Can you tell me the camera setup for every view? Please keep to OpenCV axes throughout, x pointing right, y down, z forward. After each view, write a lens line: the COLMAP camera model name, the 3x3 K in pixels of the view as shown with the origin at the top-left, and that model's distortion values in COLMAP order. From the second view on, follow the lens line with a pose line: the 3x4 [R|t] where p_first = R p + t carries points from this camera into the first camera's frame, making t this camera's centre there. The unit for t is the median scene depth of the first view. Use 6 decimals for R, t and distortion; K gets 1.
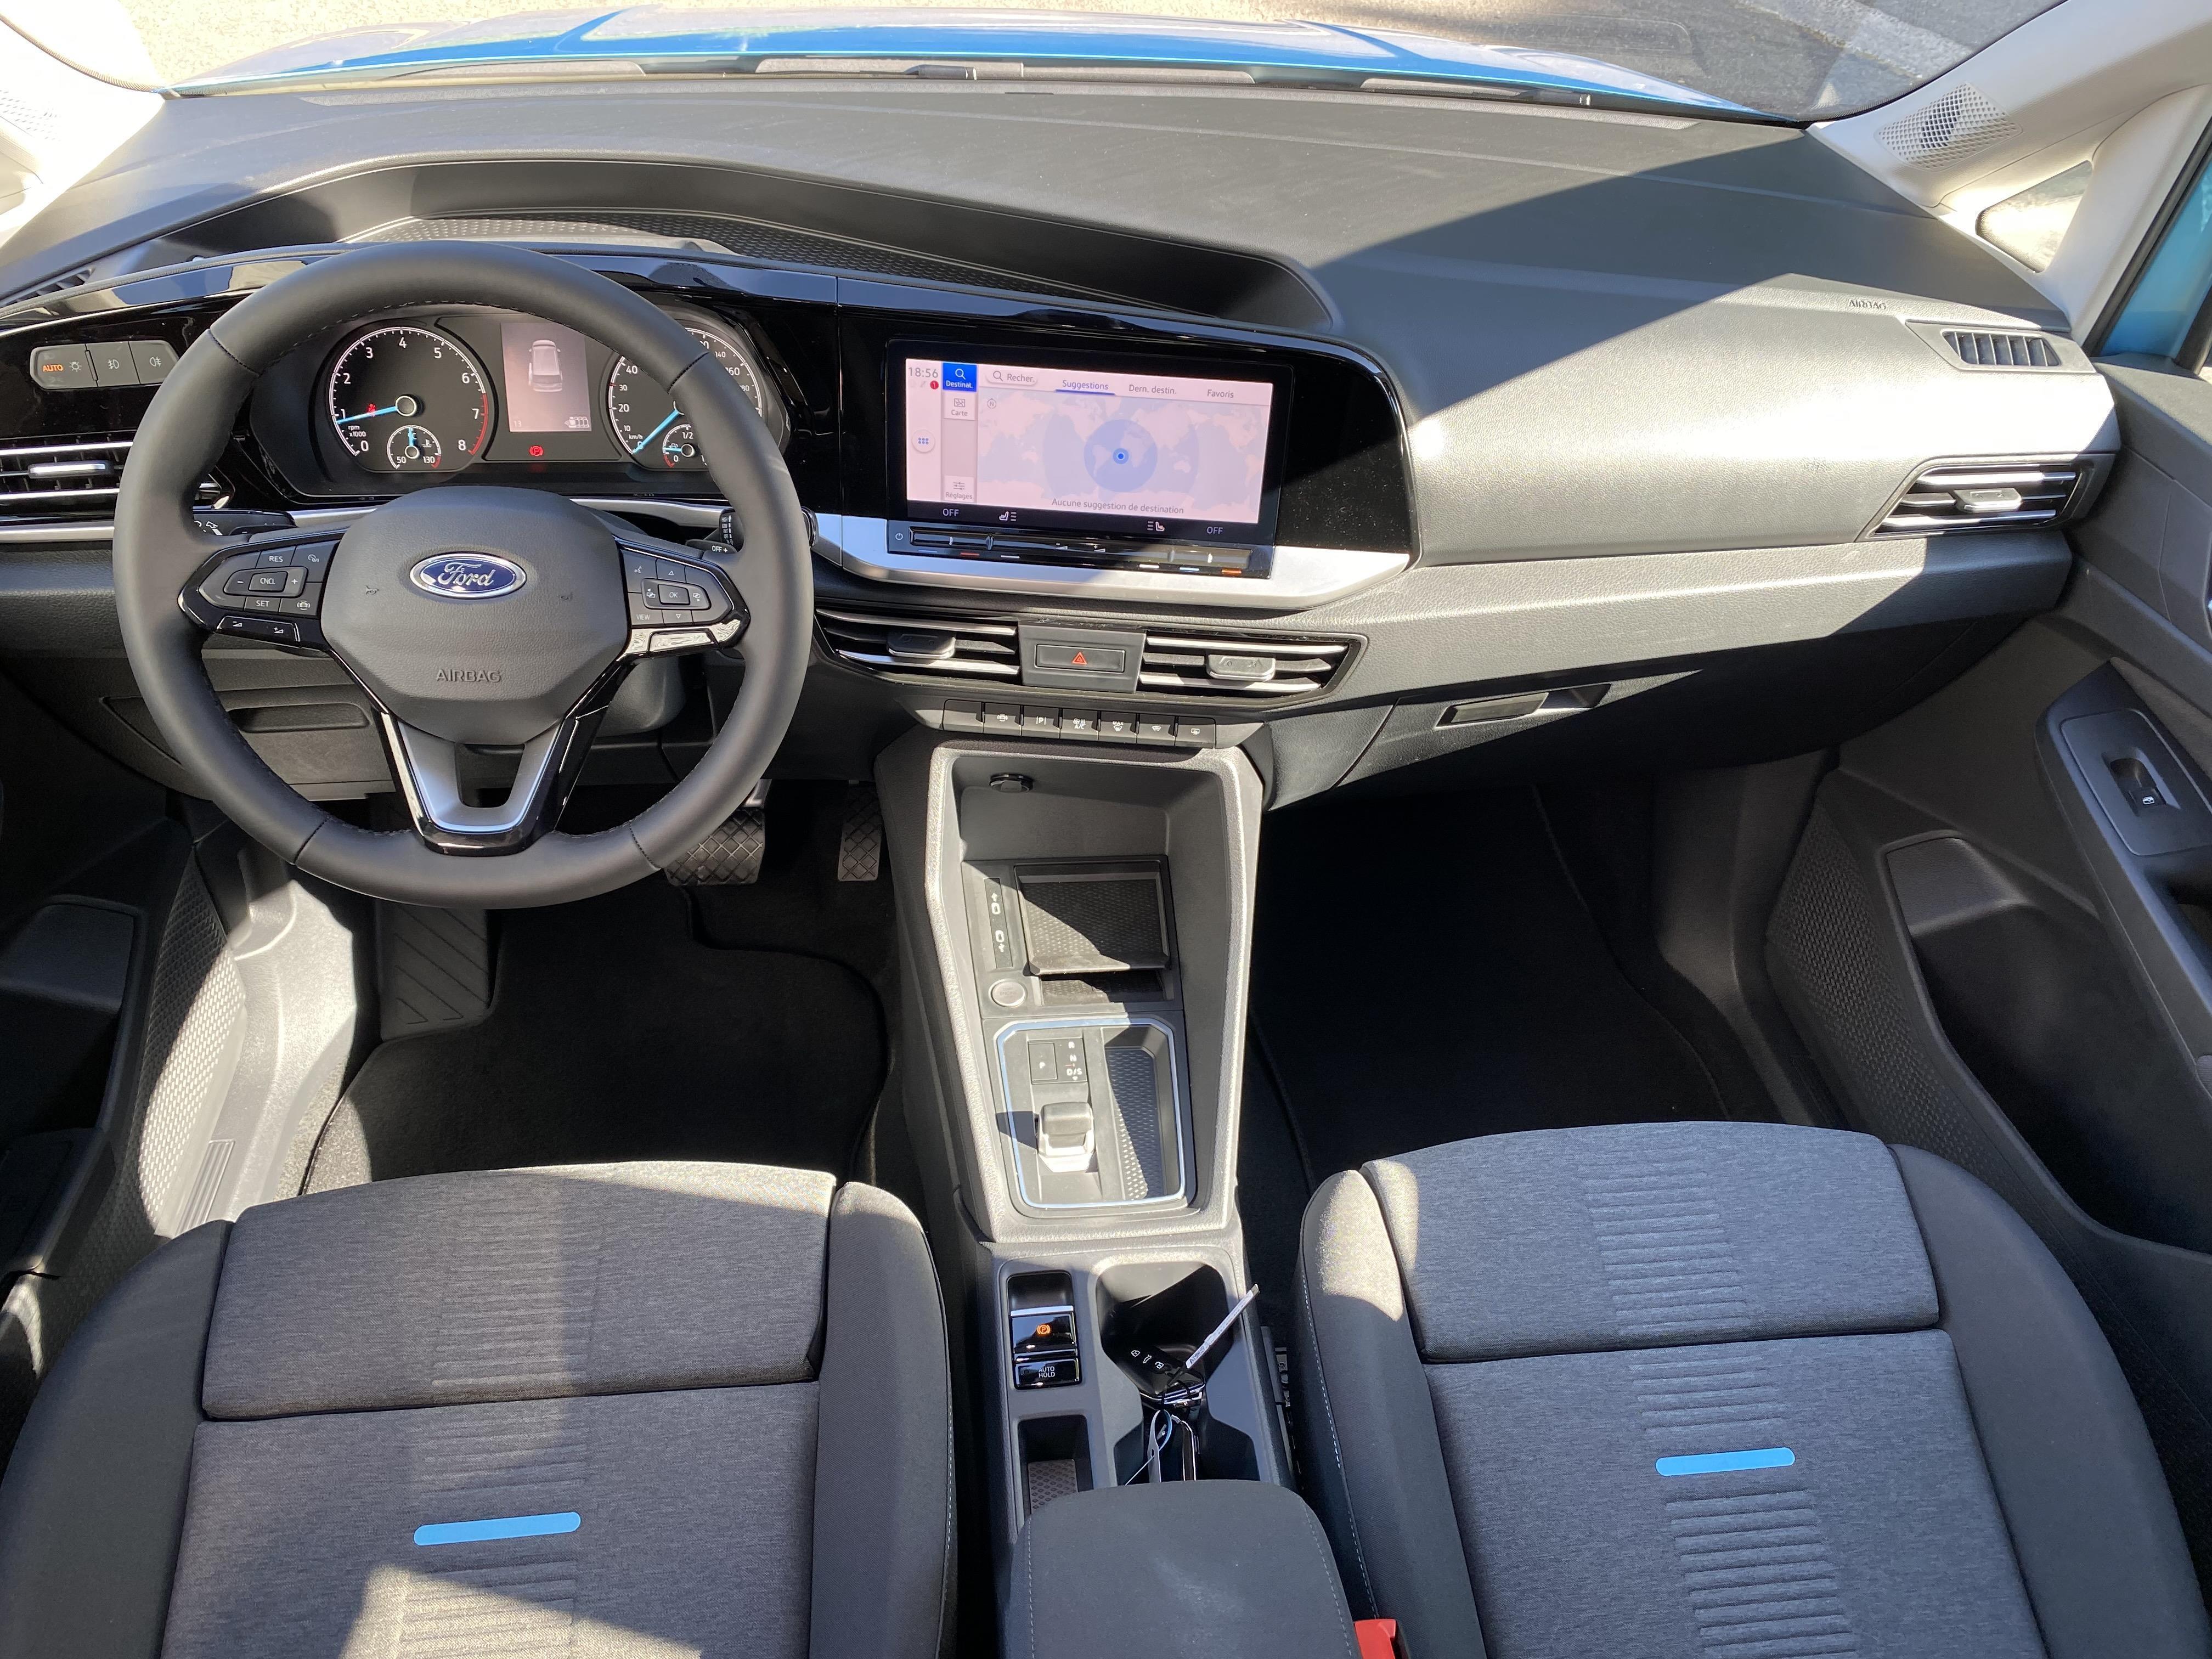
lens RADIAL K [[1645.8, 0, 1123.5], [0, 1645.8, 830.3], [0, 0, 1]] dist [-0.008545, -0.008895]
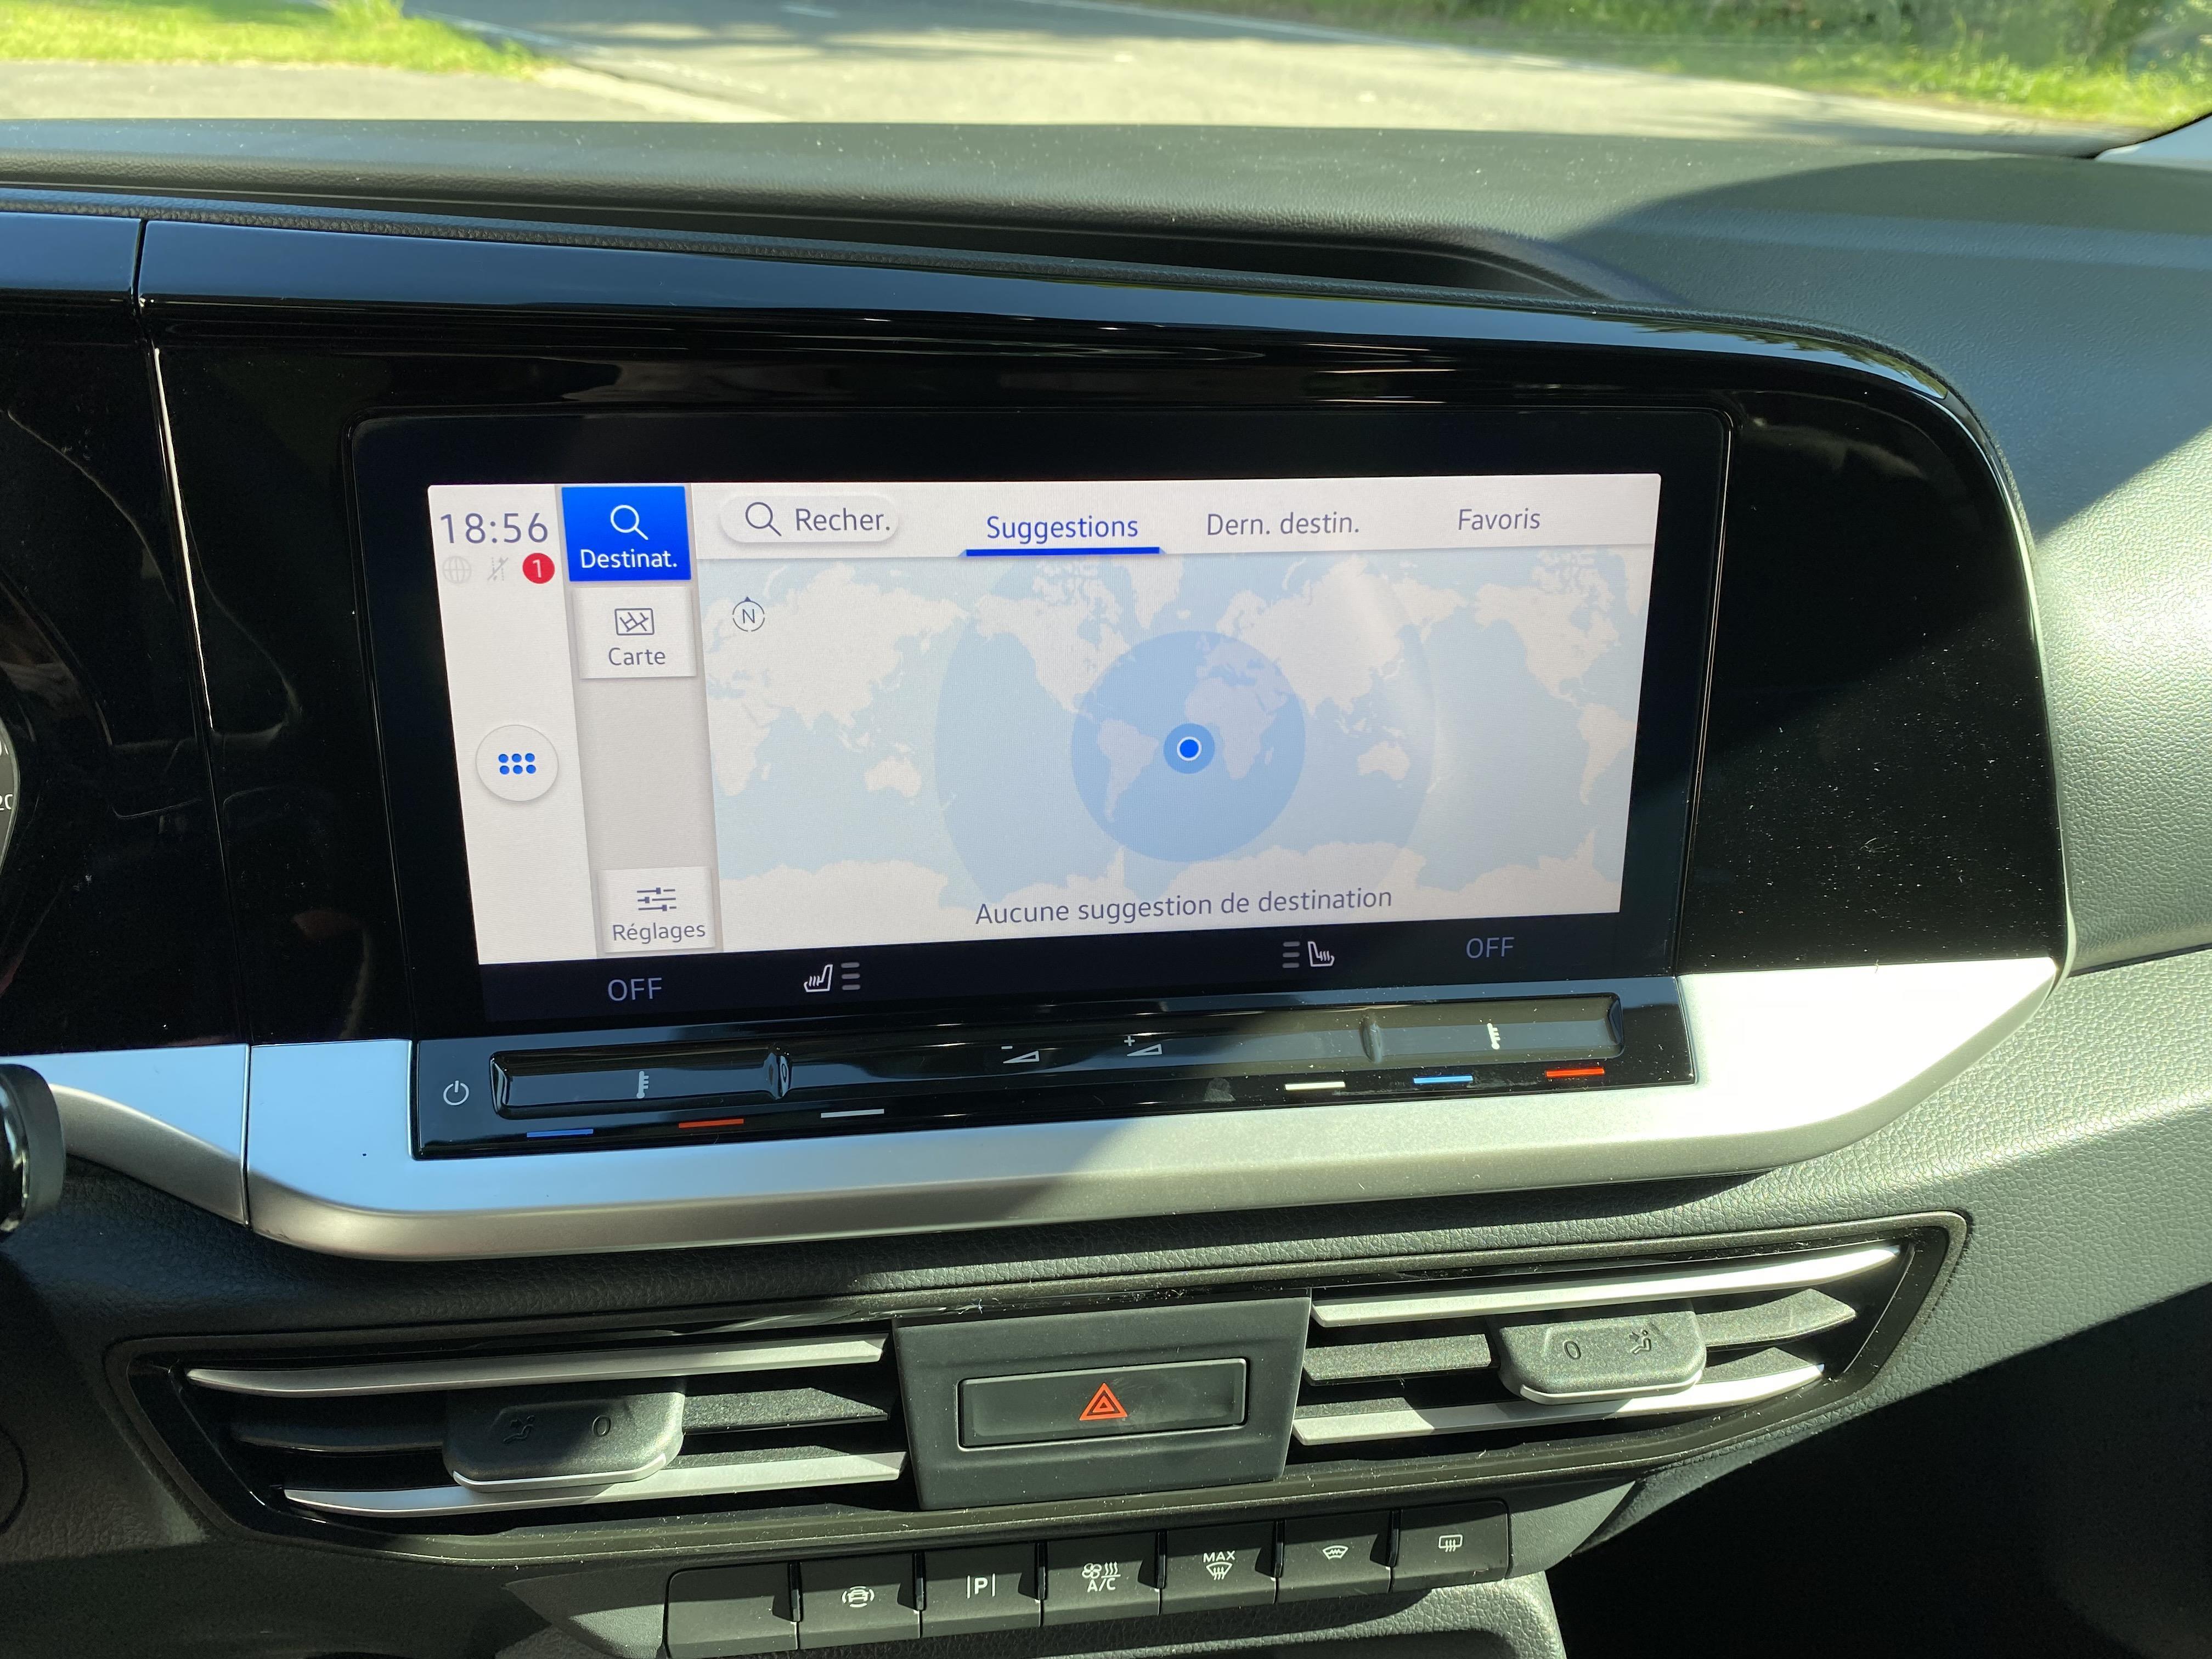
lens RADIAL K [[1645.8, 0, 1108.4], [0, 1645.8, 827.4], [0, 0, 1]] dist [-0.008545, -0.008895]
pose [[0.982636, -0.102953, 0.154360, -0.062580], [0.136502, 0.964611, -0.225592, -0.140157], [-0.125672, 0.242745, 0.961915, 0.681787]]
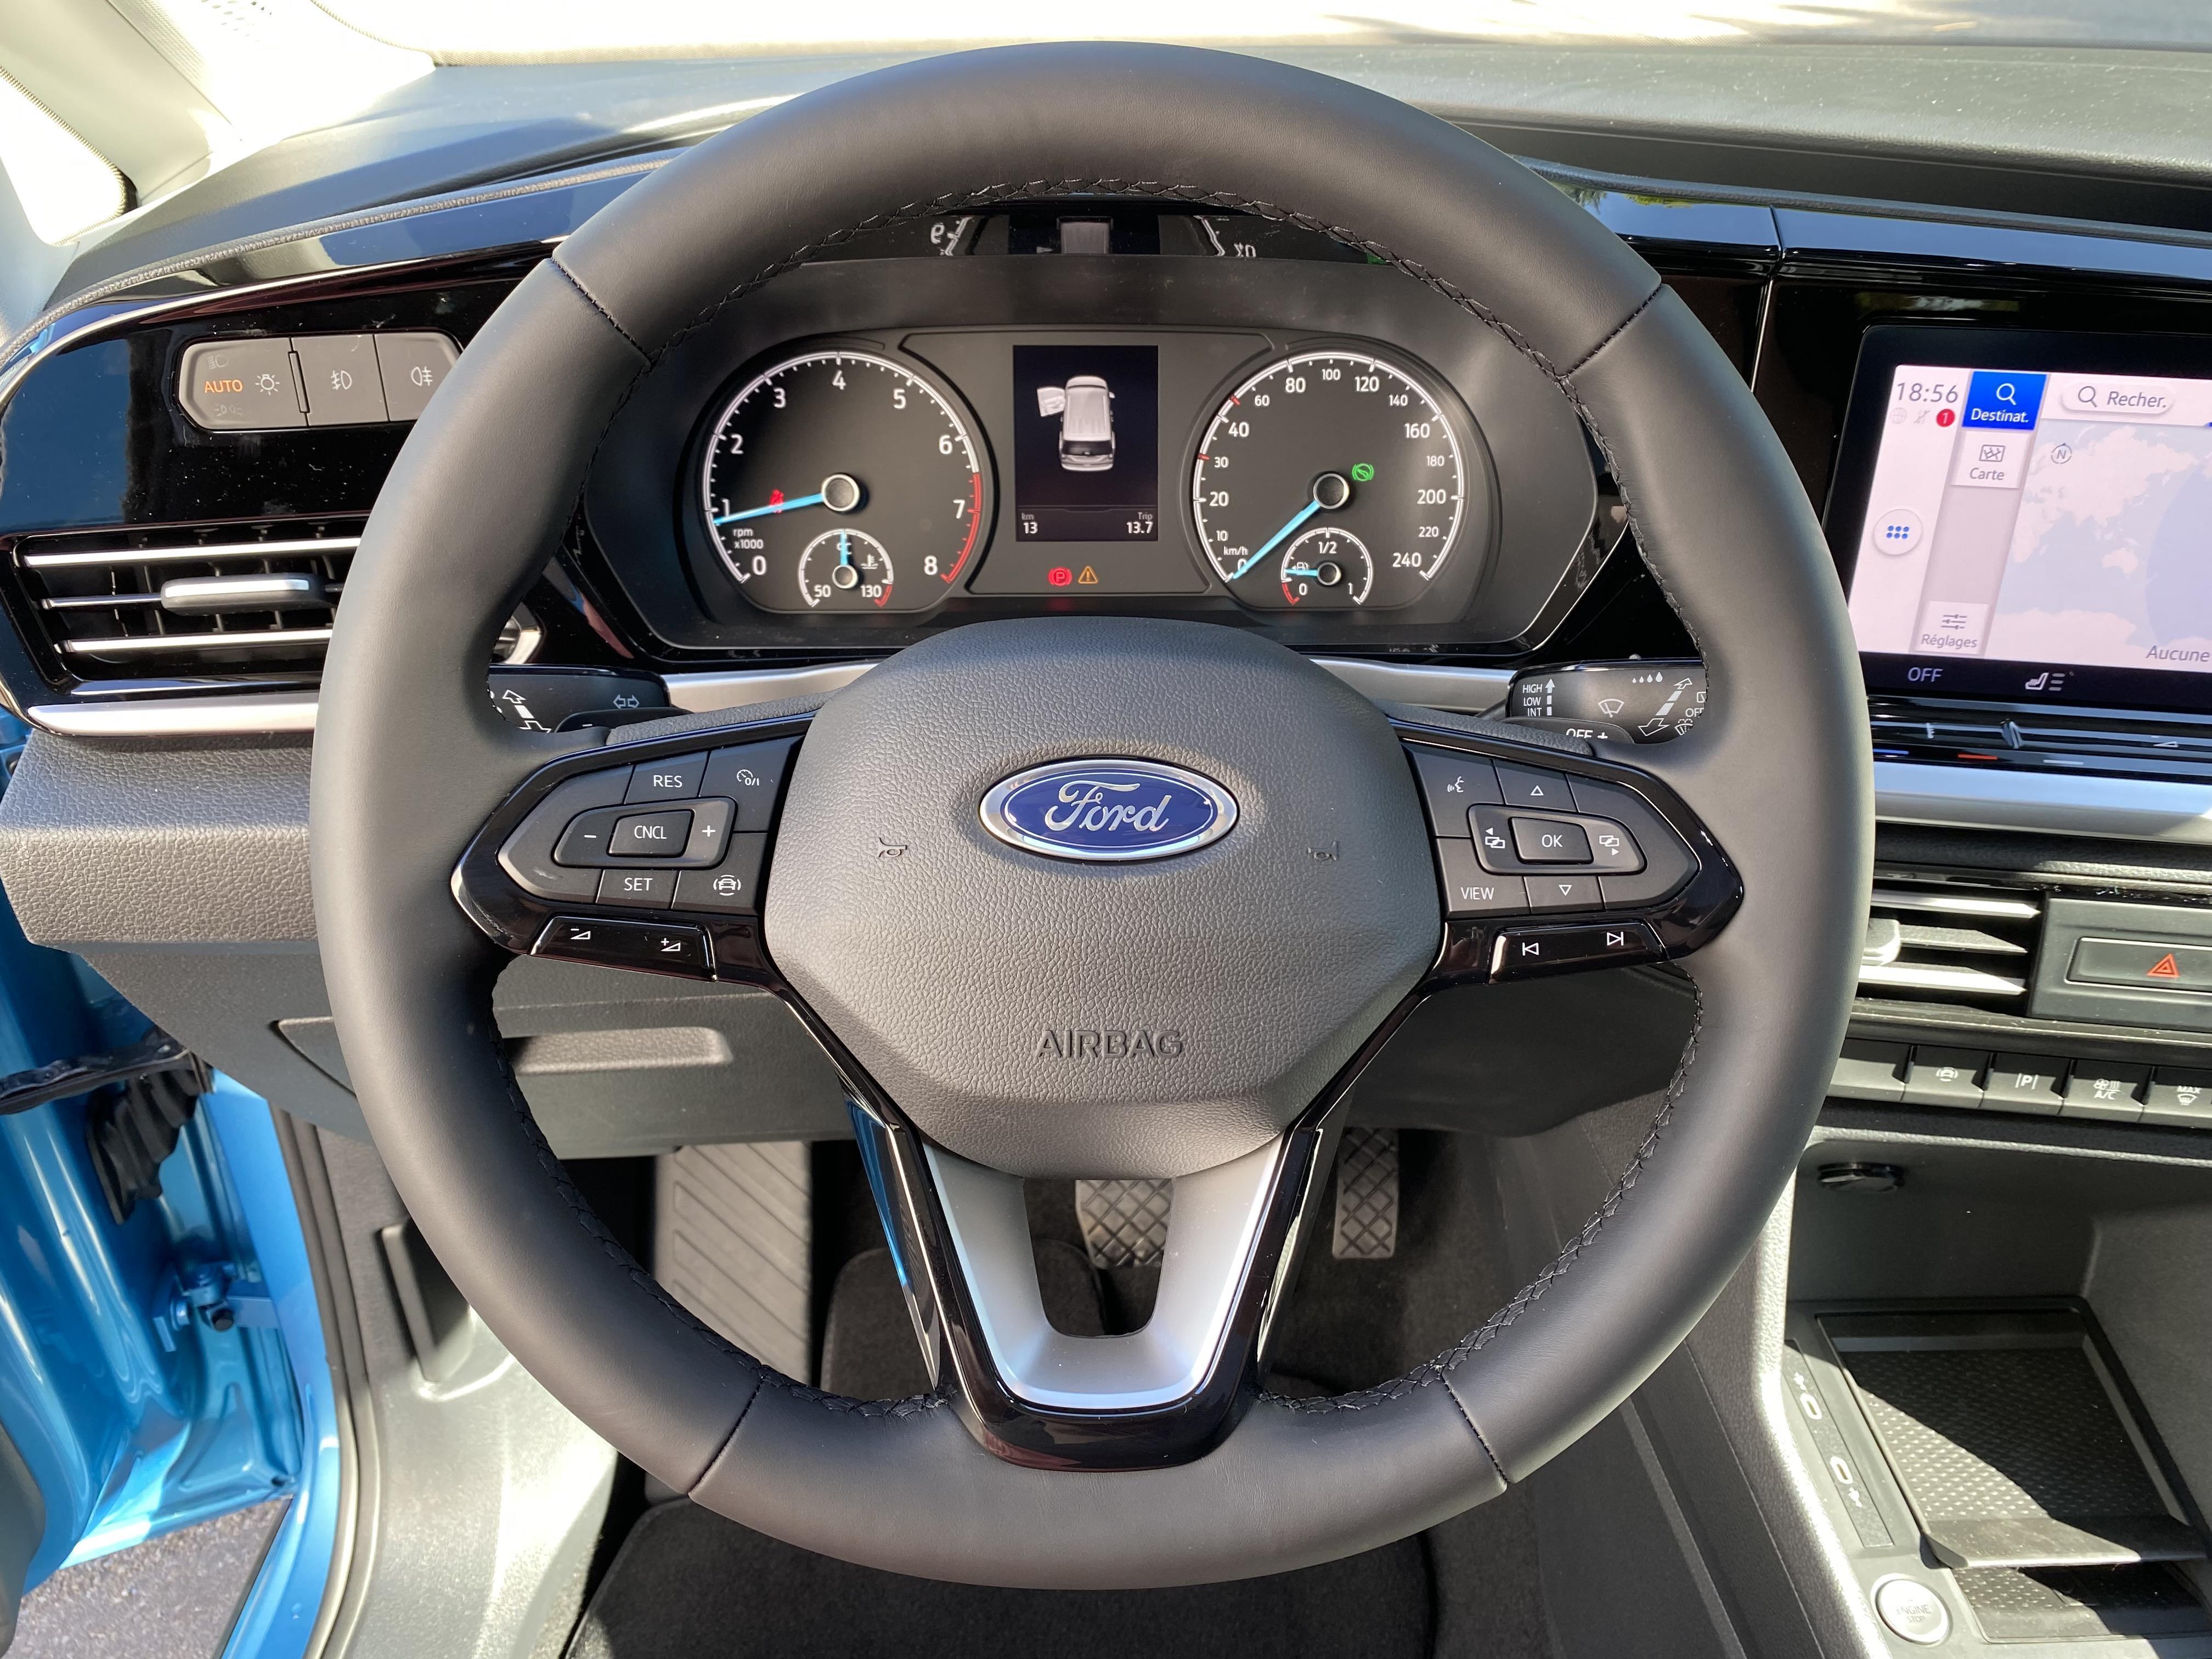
lens RADIAL K [[1645.8, 0, 1099.6], [0, 1645.8, 816.9], [0, 0, 1]] dist [-0.008545, -0.008895]
pose [[0.995768, 0.001770, -0.091888, -0.302638], [-0.013761, 0.991415, -0.130029, -0.081477], [0.090869, 0.130743, 0.987243, 0.483547]]
